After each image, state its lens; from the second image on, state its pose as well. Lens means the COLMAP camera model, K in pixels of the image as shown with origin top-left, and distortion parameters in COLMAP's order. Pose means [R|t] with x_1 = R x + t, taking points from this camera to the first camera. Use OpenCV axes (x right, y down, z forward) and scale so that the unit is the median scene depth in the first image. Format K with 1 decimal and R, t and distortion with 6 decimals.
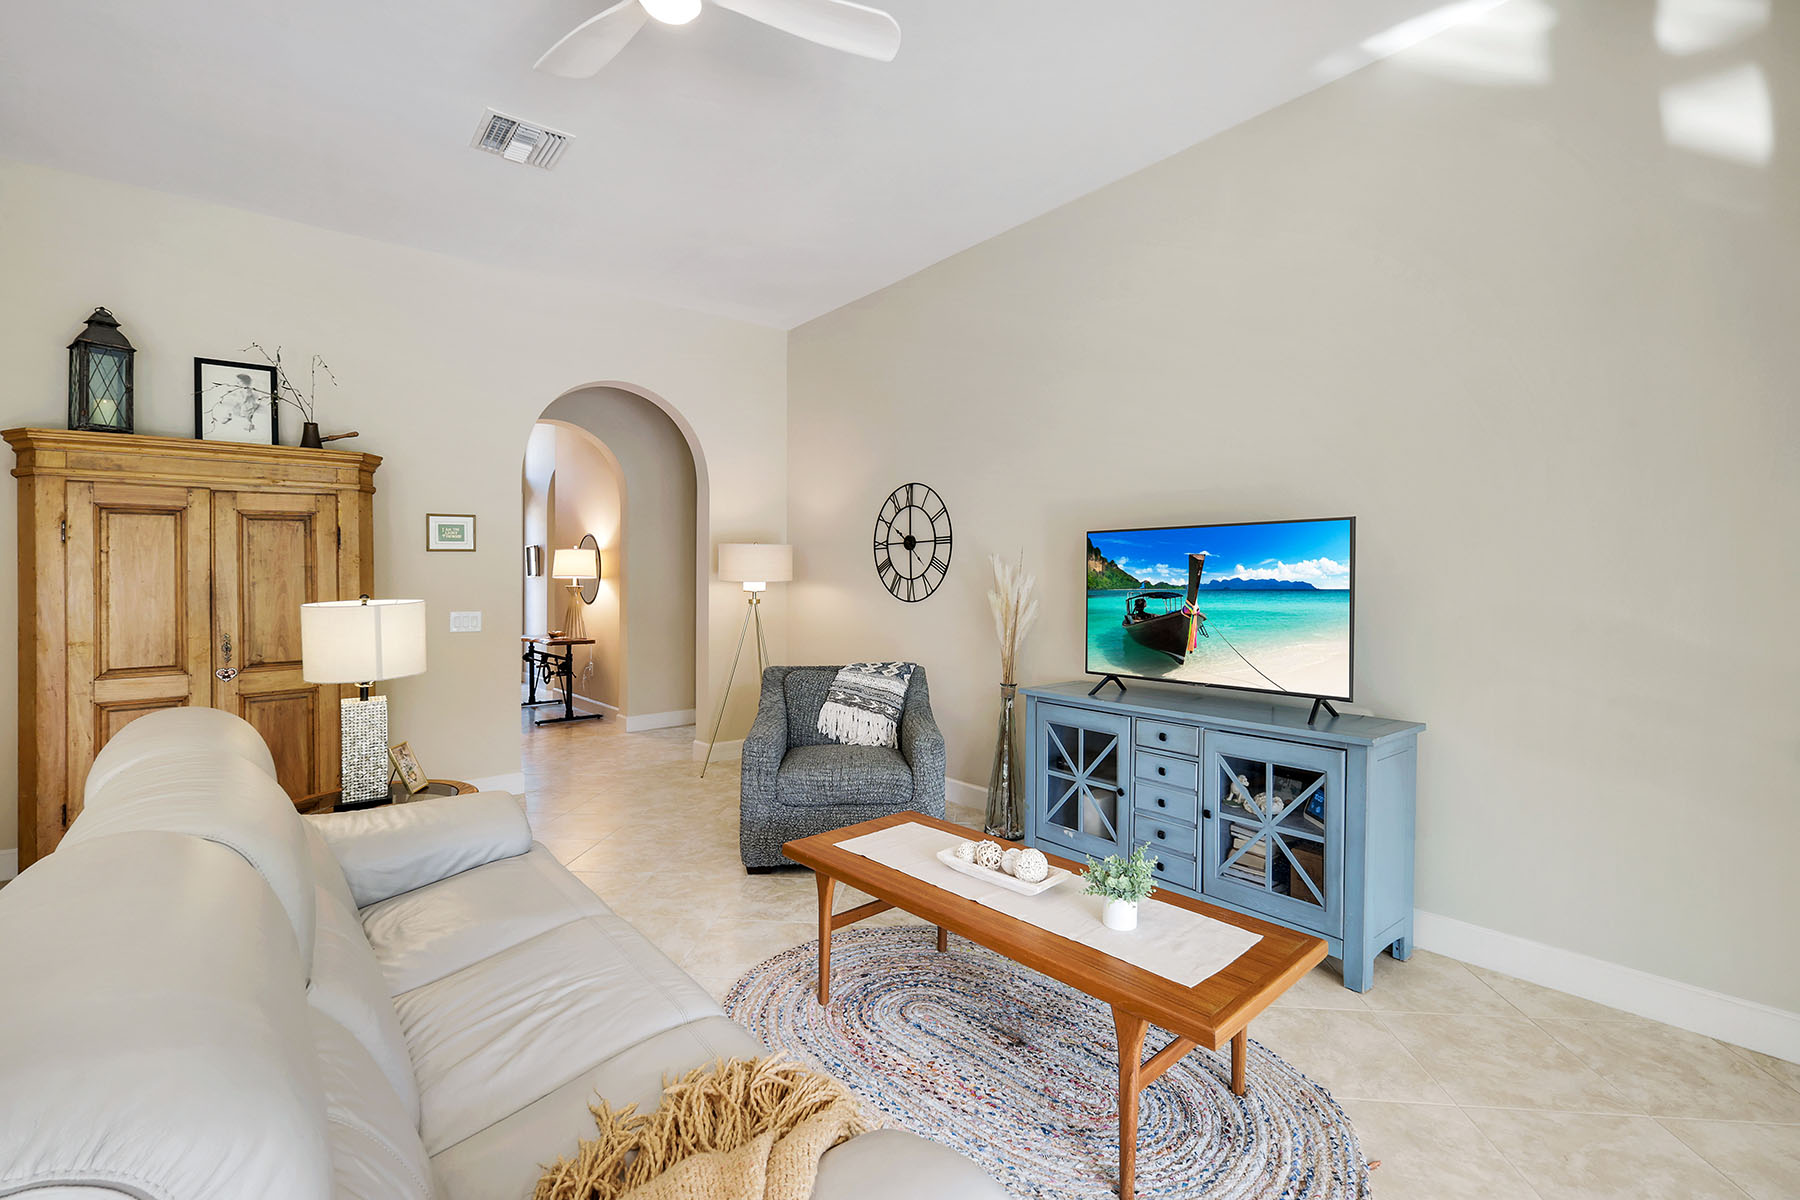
lens RADIAL K [[798.3, 0, 902.4], [0, 798.3, 589.6], [0, 0, 1]] dist [0.000531, 0.001365]
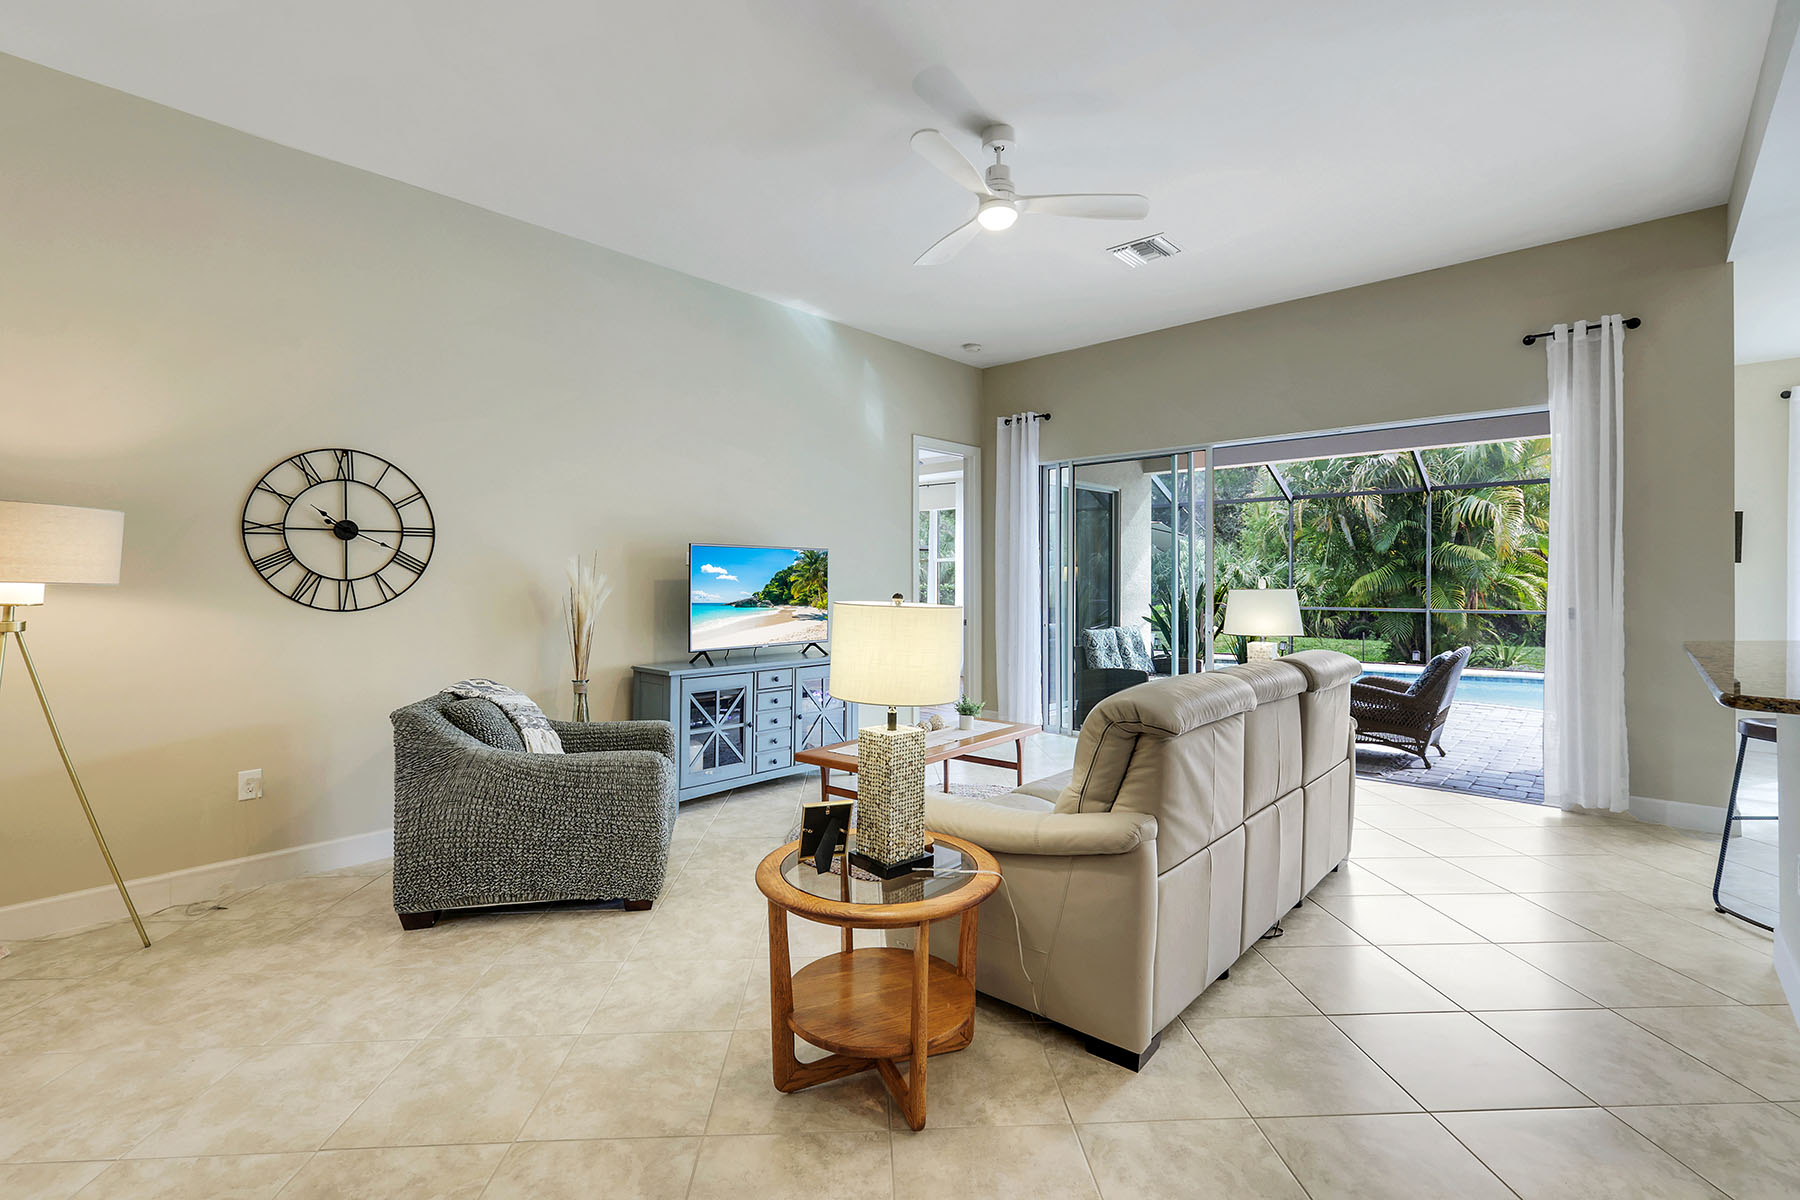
lens RADIAL K [[798.3, 0, 905.4], [0, 798.3, 594.5], [0, 0, 1]] dist [0.000531, 0.001365]
pose [[-0.154985, -0.010941, 0.987856, -1.006119], [0.017427, 0.999753, 0.013807, -0.001460], [-0.987763, 0.019355, -0.154756, 0.772863]]
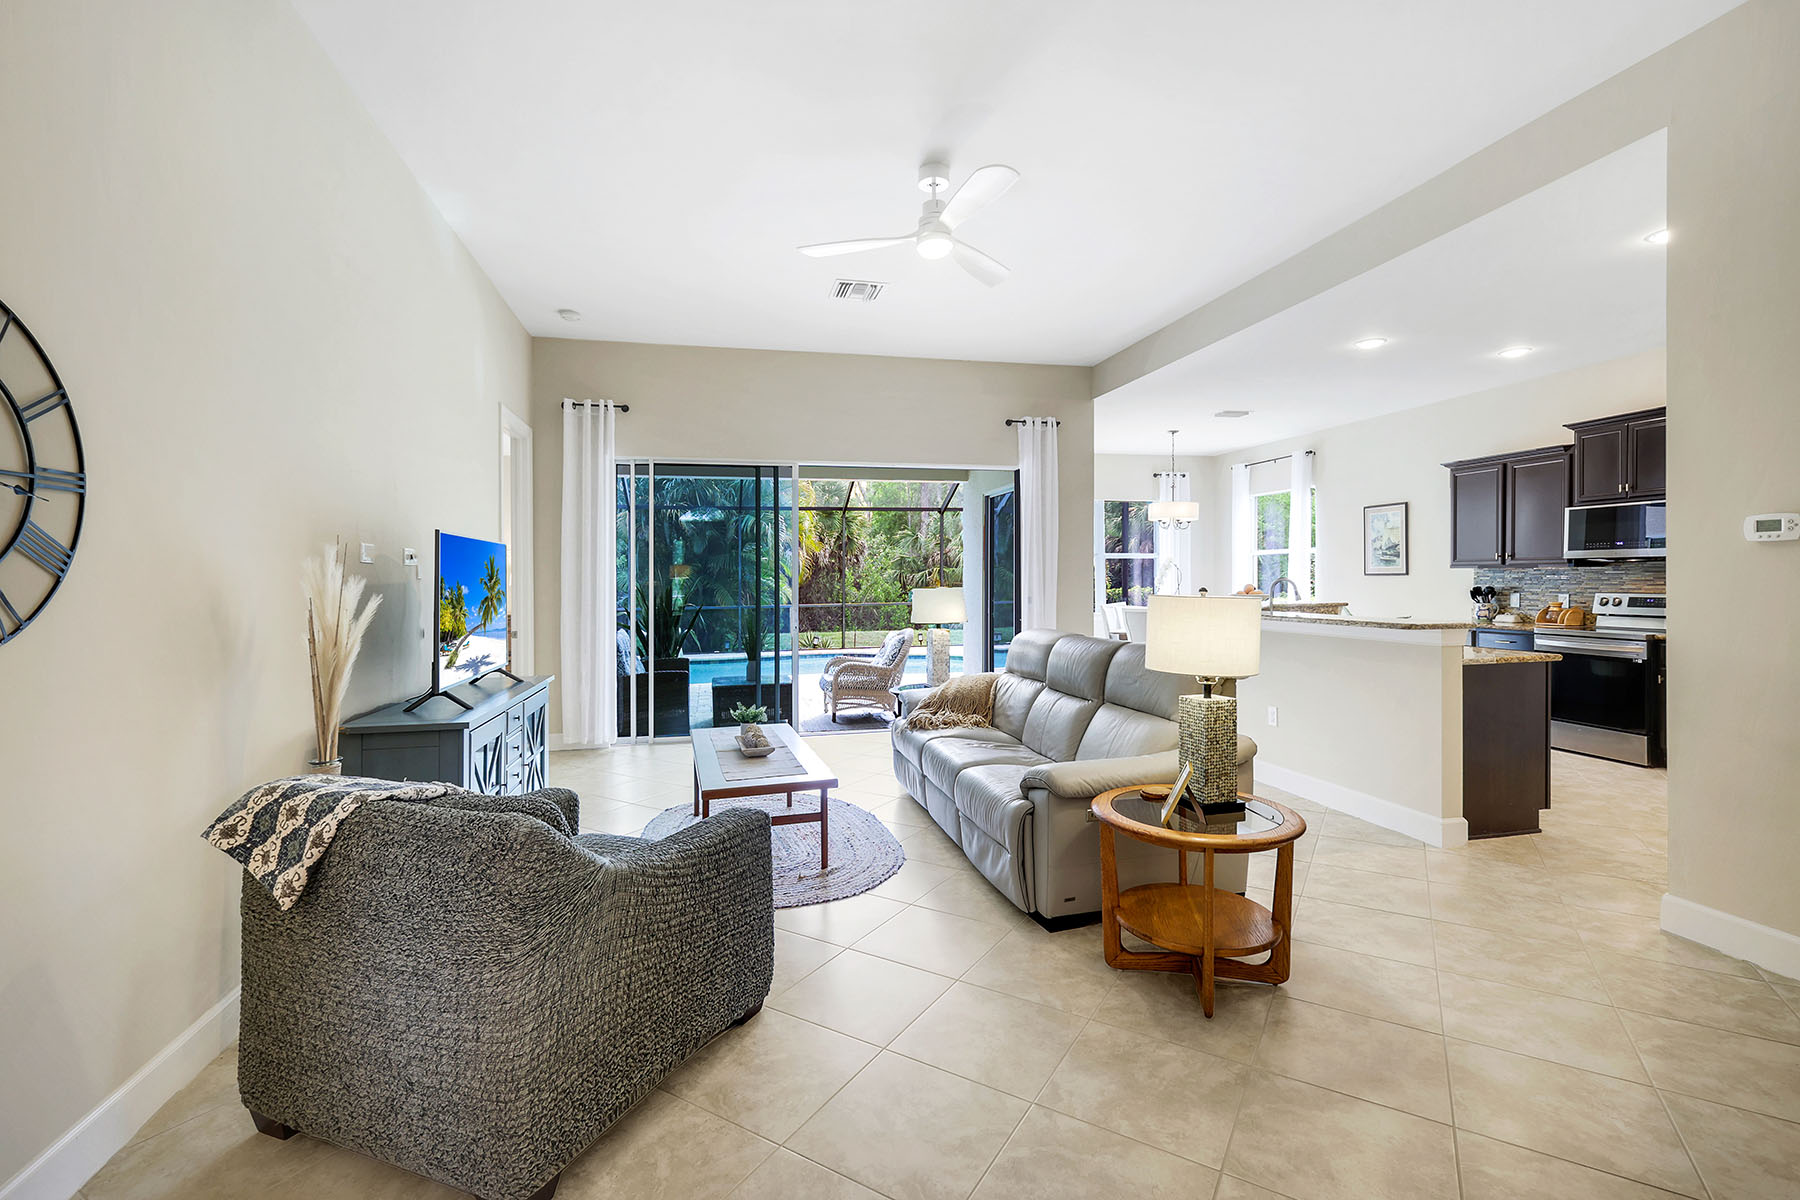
lens RADIAL K [[791.6, 0, 897.7], [0, 791.6, 592.7], [0, 0, 1]] dist [-0.001403, -0.000924]
pose [[-0.894742, 0.008376, 0.446505, -0.545374], [0.022637, 0.999389, 0.026615, -0.014283], [-0.446010, 0.033922, -0.894385, 1.397055]]
